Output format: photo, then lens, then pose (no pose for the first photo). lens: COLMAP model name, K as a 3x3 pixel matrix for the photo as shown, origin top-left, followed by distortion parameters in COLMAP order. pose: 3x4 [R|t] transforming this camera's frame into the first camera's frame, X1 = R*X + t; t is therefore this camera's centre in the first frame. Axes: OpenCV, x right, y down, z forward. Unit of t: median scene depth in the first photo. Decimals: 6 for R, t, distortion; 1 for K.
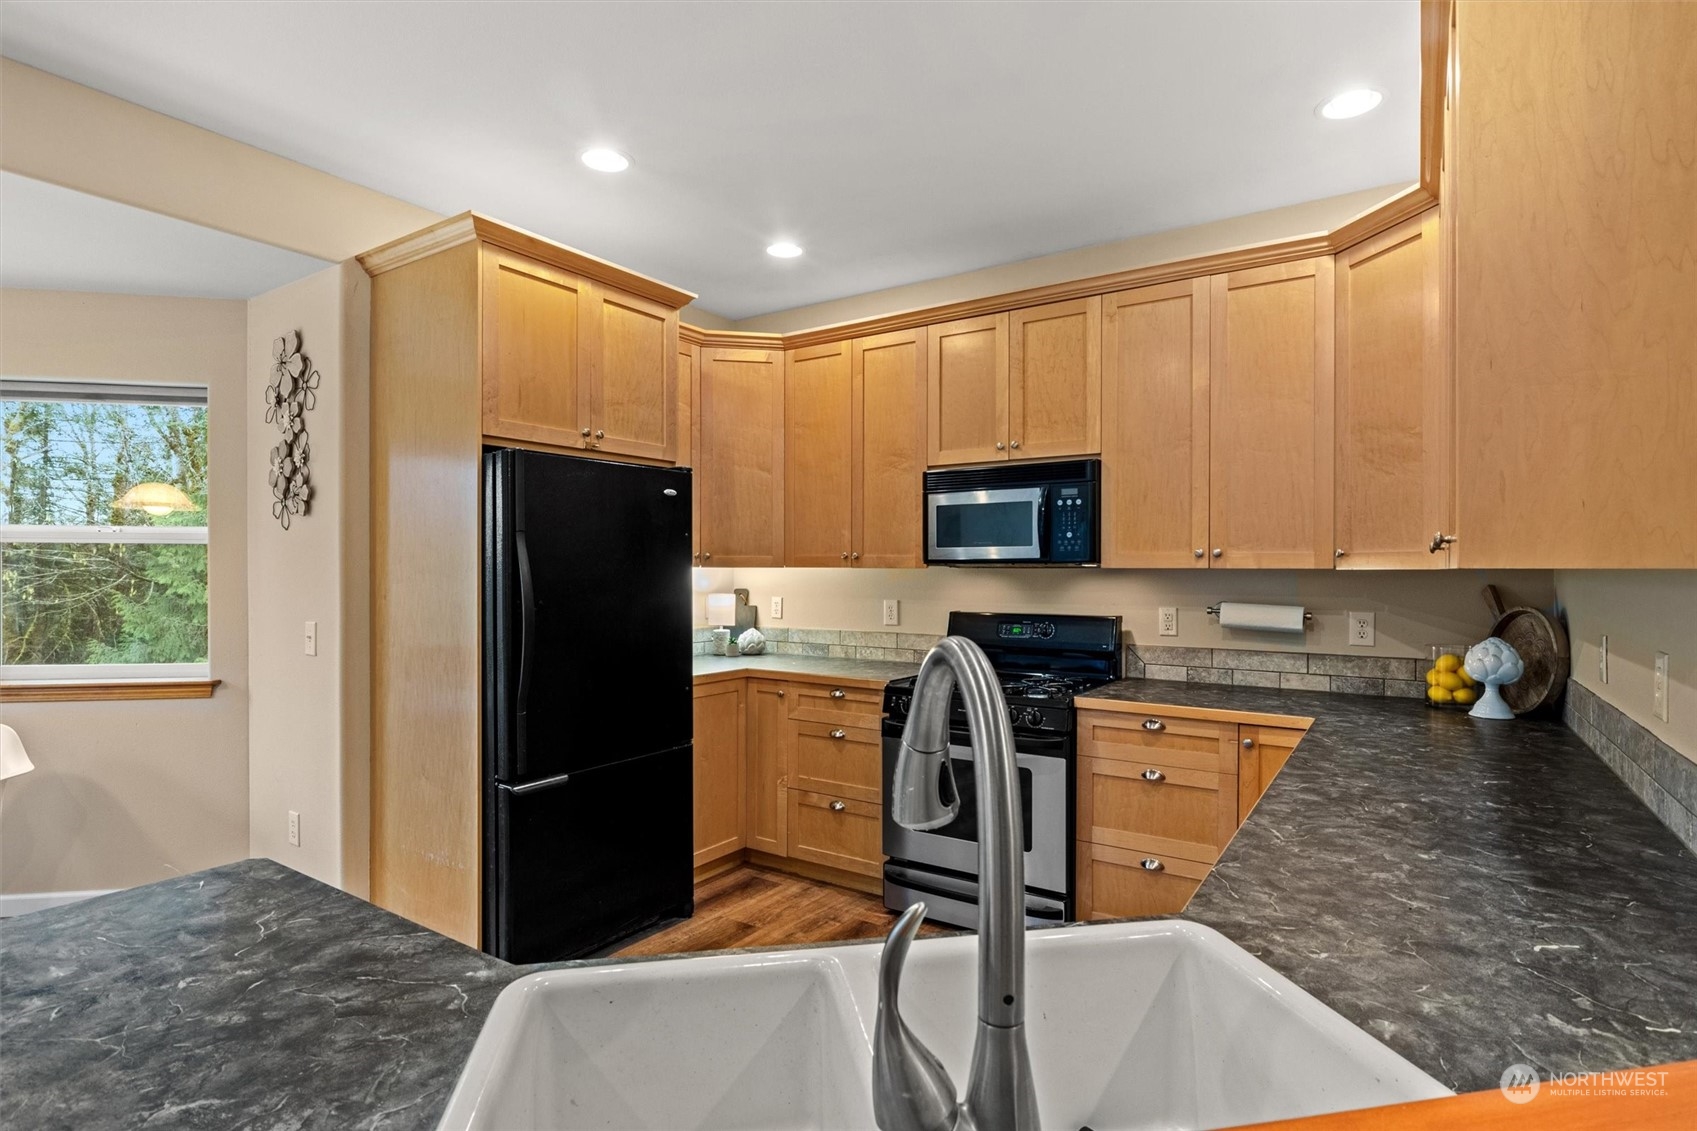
lens RADIAL K [[849.1, 0, 847.4], [0, 849.1, 571.2], [0, 0, 1]] dist [-0.007145, -0.000237]
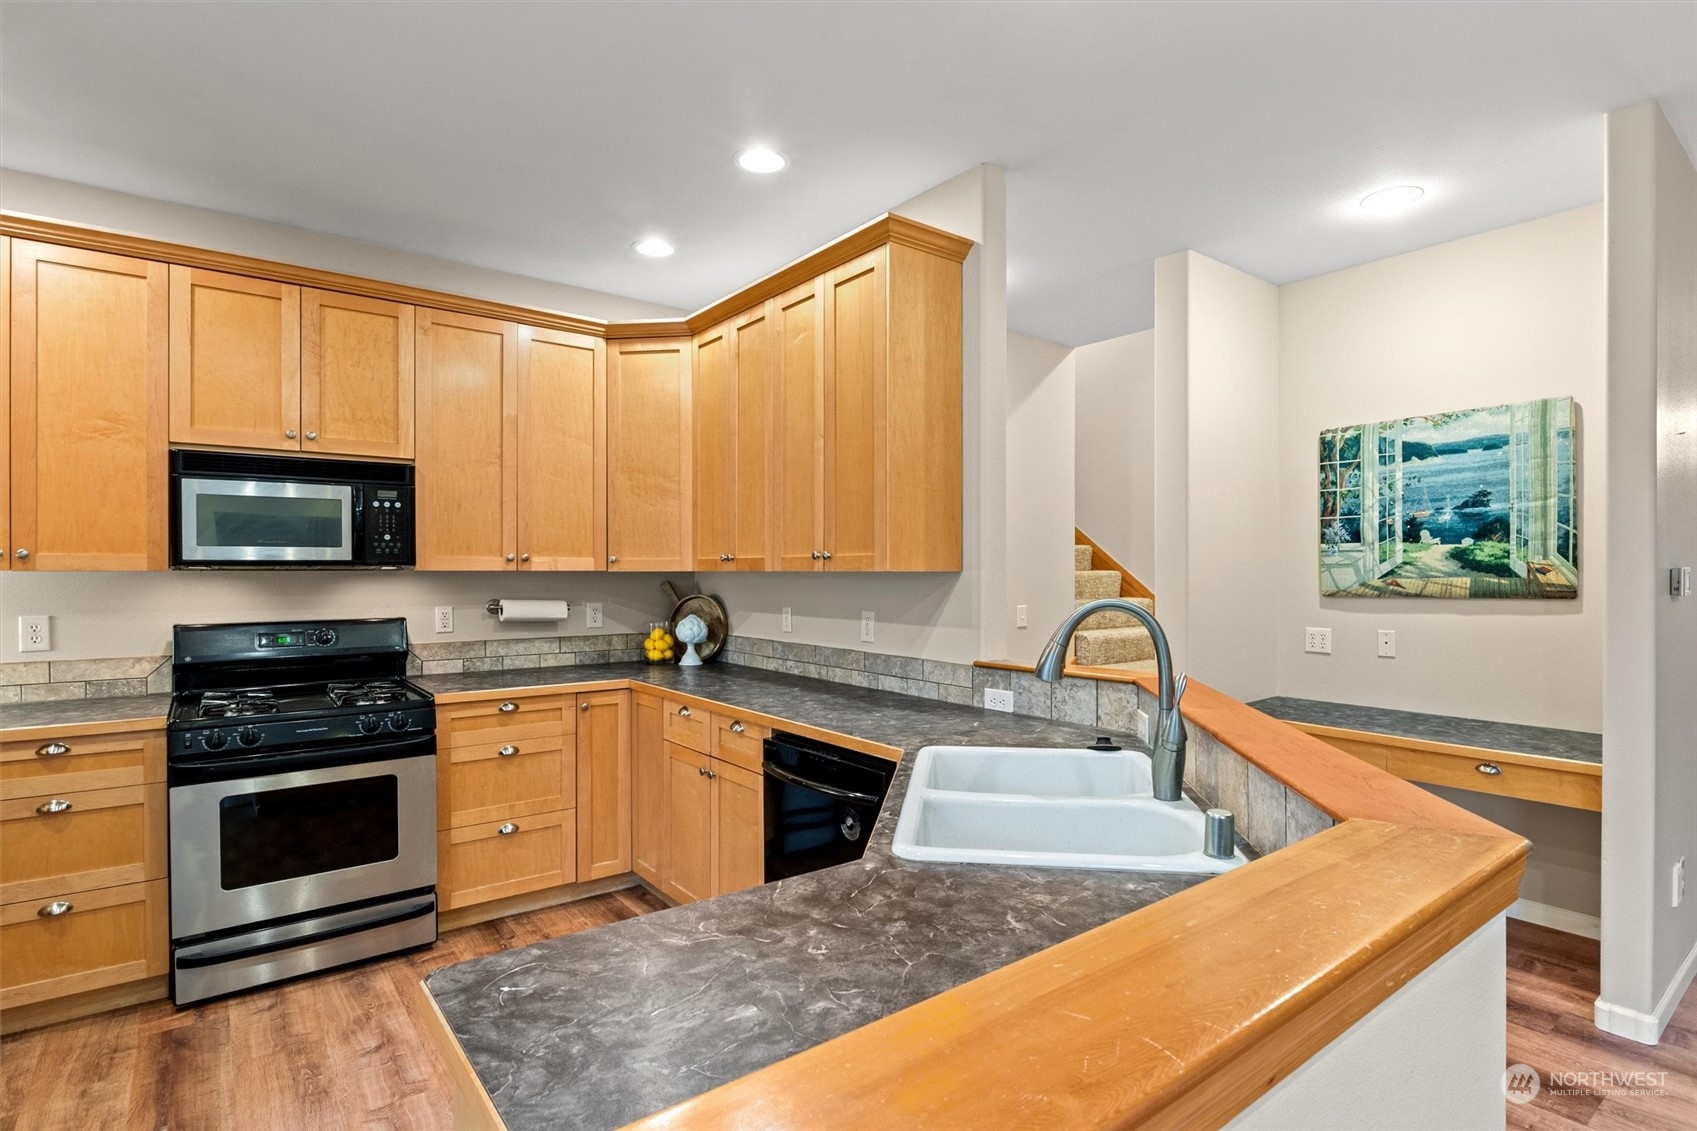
lens RADIAL K [[849.1, 0, 850.4], [0, 849.1, 573.4], [0, 0, 1]] dist [-0.007145, -0.000237]
pose [[0.319243, -0.004968, 0.947660, -0.549484], [0.003230, 0.999986, 0.004155, -0.003088], [-0.947667, 0.001734, 0.319255, 0.182869]]
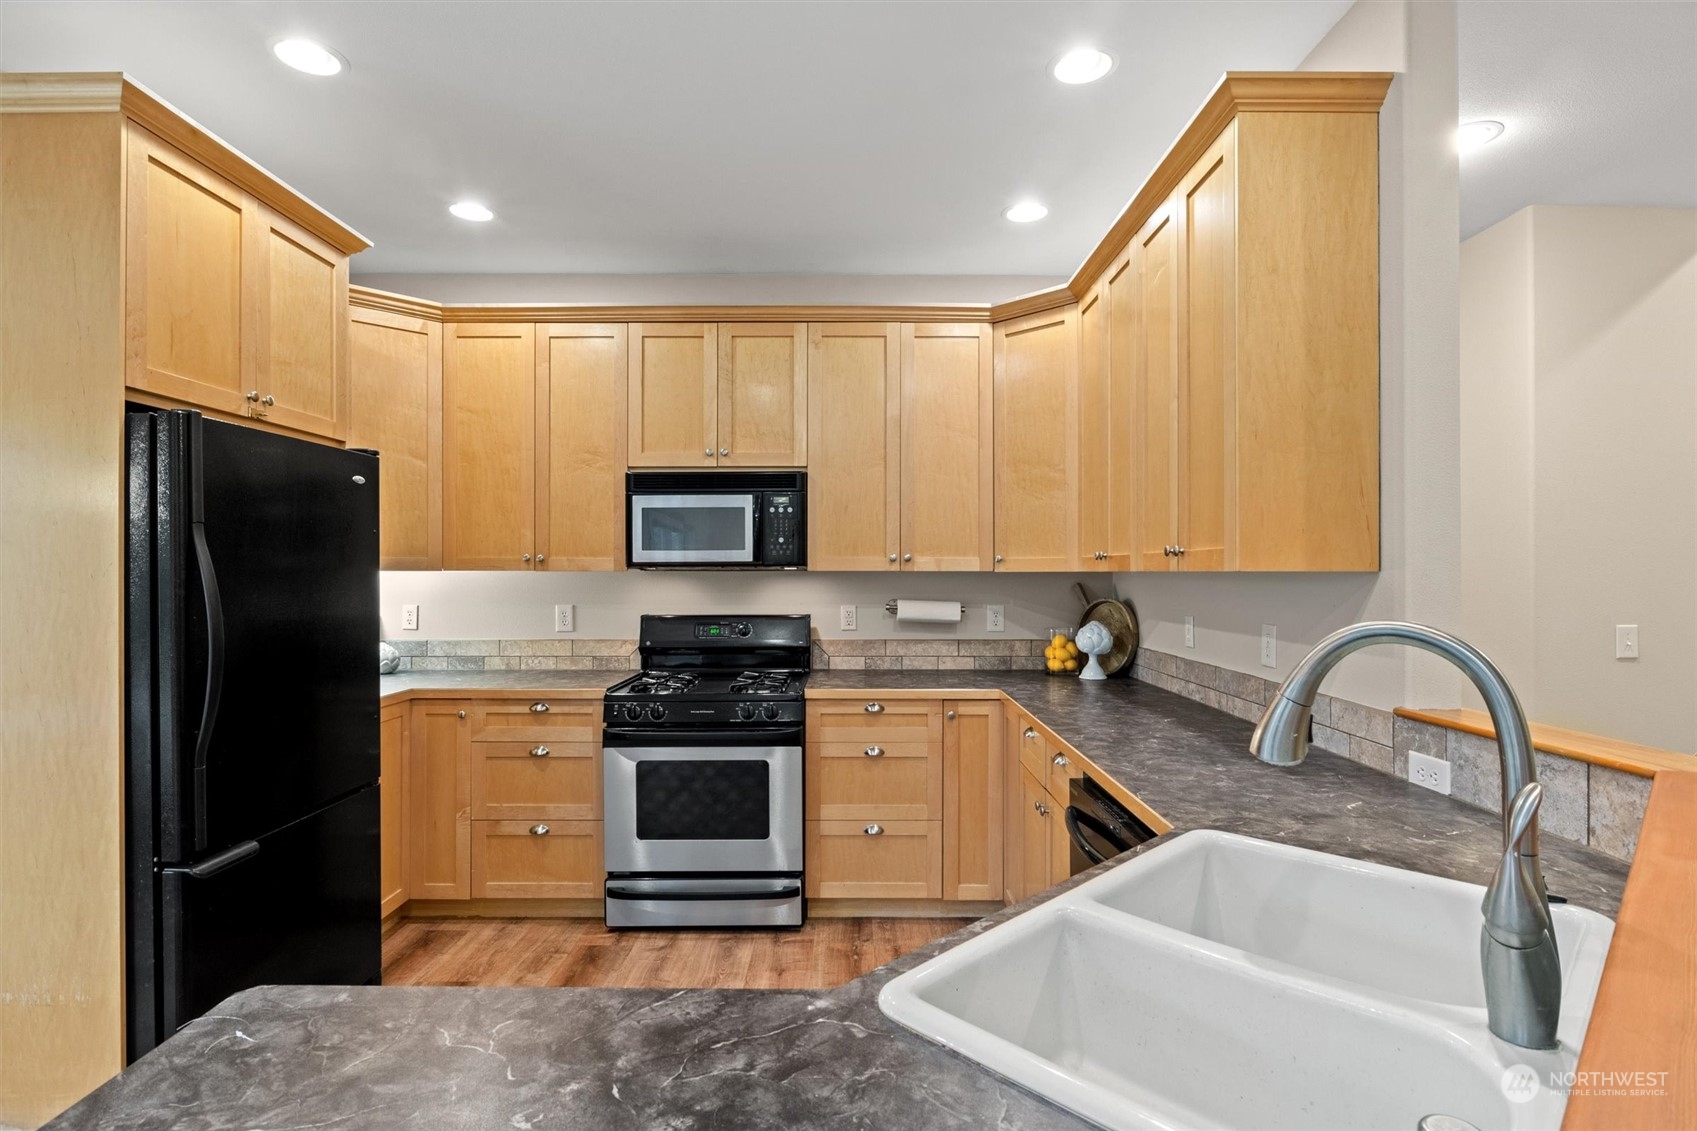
lens RADIAL K [[849.1, 0, 846.6], [0, 849.1, 569.6], [0, 0, 1]] dist [-0.007145, -0.000237]
pose [[0.831775, -0.000745, 0.555112, -0.291279], [0.003283, 0.999988, -0.003578, -0.001440], [-0.555103, 0.004799, 0.831768, 0.061734]]
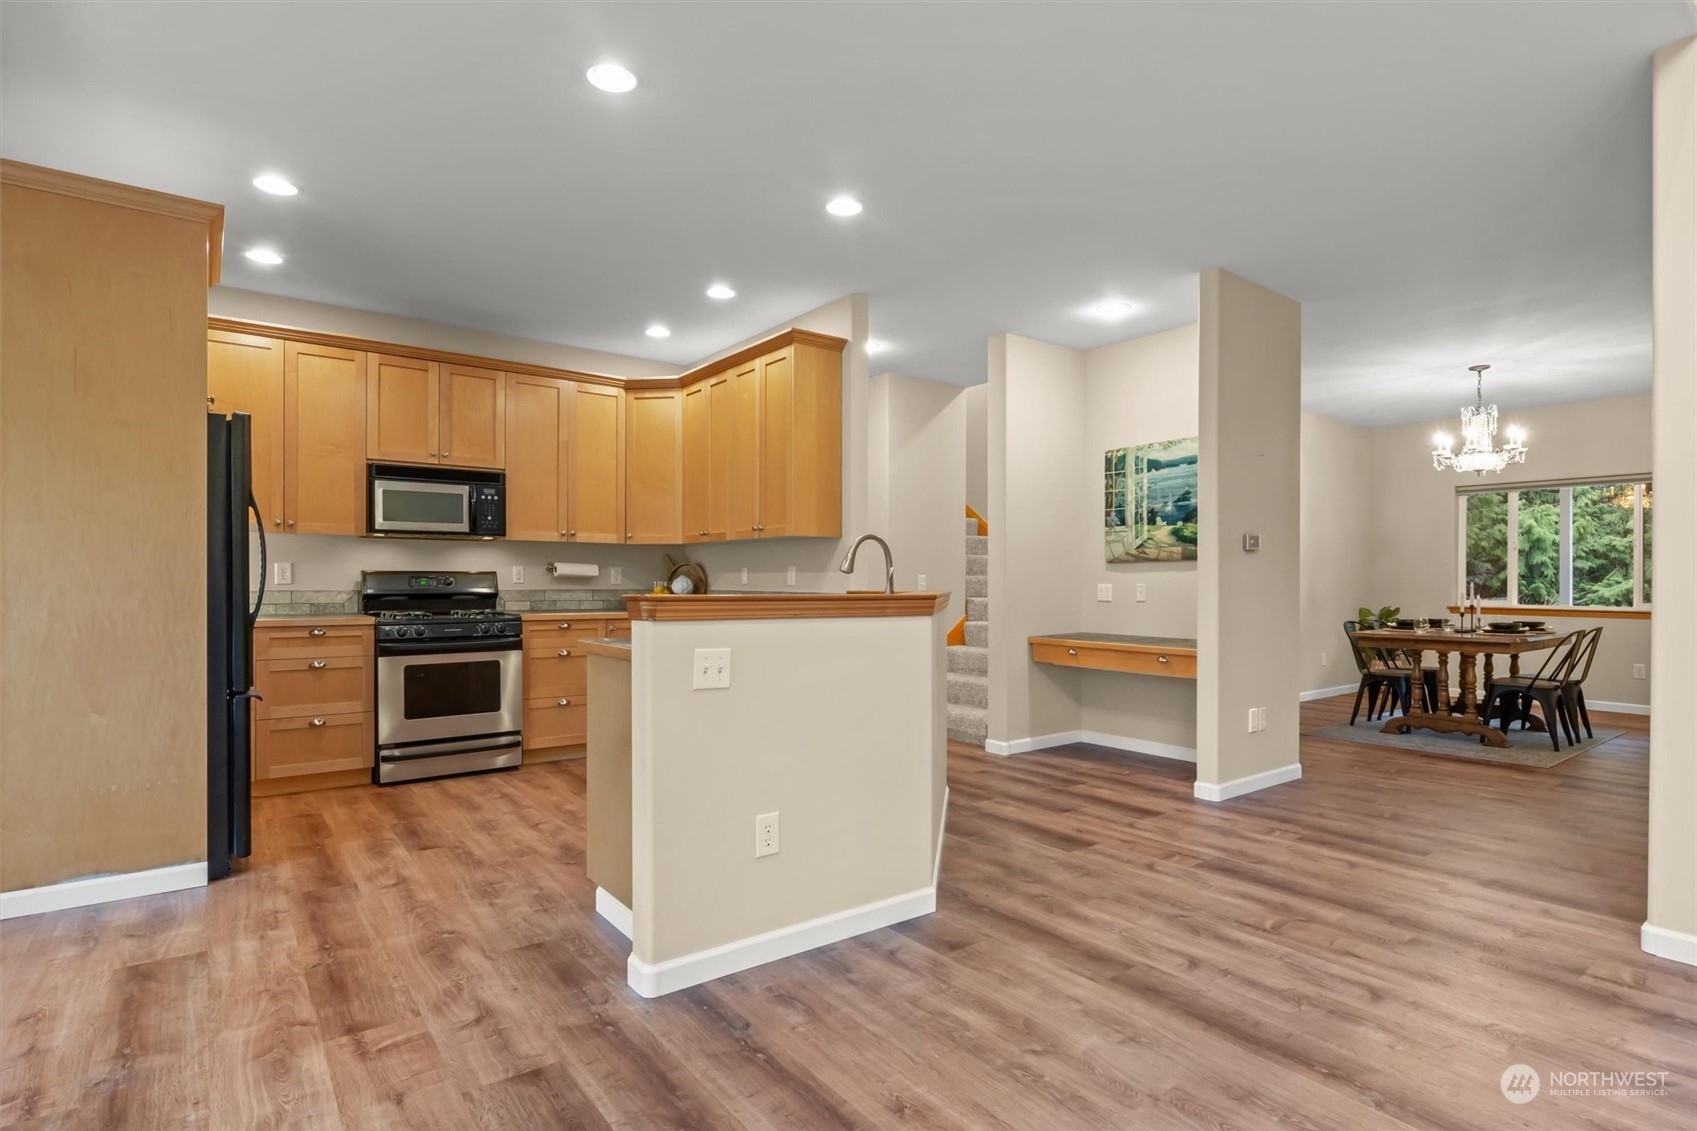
lens RADIAL K [[849.1, 0, 846.6], [0, 849.1, 583.4], [0, 0, 1]] dist [-0.007145, -0.000237]
pose [[0.328363, -0.003180, 0.944546, -1.104161], [-0.000516, 0.999994, 0.003546, 0.079803], [-0.944552, -0.001652, 0.328359, -0.164463]]
